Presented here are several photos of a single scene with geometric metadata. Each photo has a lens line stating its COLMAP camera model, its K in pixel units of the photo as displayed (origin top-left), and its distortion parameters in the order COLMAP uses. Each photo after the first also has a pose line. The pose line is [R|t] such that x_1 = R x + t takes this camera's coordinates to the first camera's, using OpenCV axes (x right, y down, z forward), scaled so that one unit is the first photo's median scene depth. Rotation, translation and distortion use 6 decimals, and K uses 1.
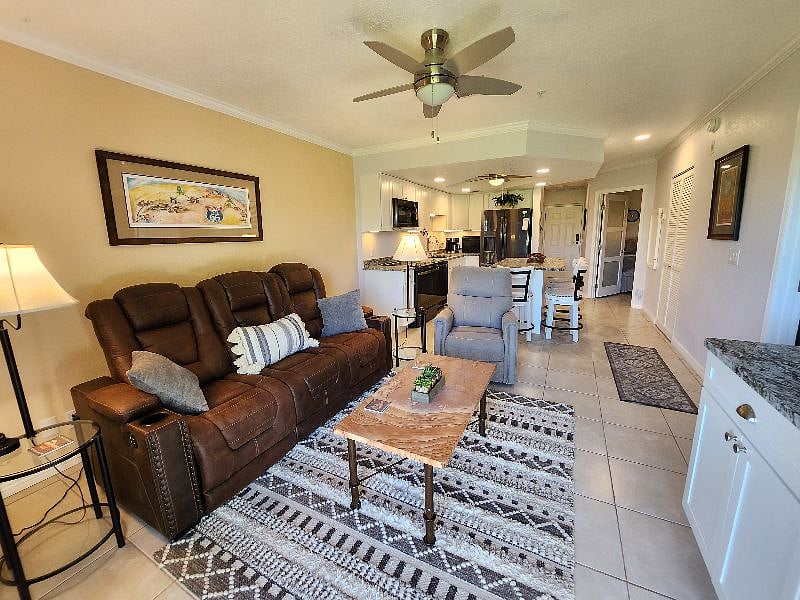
lens RADIAL K [[323.0, 0, 387.5], [0, 323.0, 294.3], [0, 0, 1]] dist [-0.015493, -0.000398]
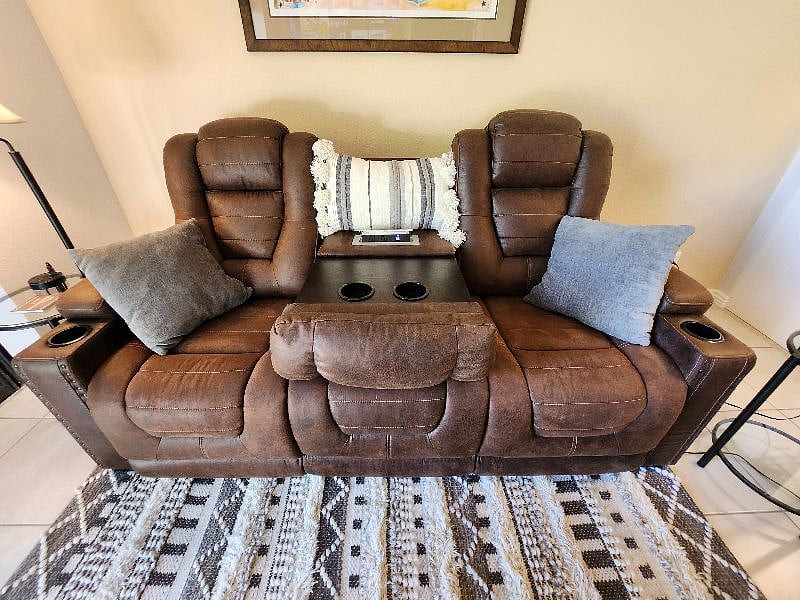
lens RADIAL K [[323.0, 0, 387.5], [0, 323.0, 294.3], [0, 0, 1]] dist [-0.015493, -0.000398]
pose [[0.500649, 0.491319, -0.712710, 0.020851], [-0.174132, 0.863654, 0.473054, -0.074338], [0.847955, -0.112729, 0.517942, 0.807157]]
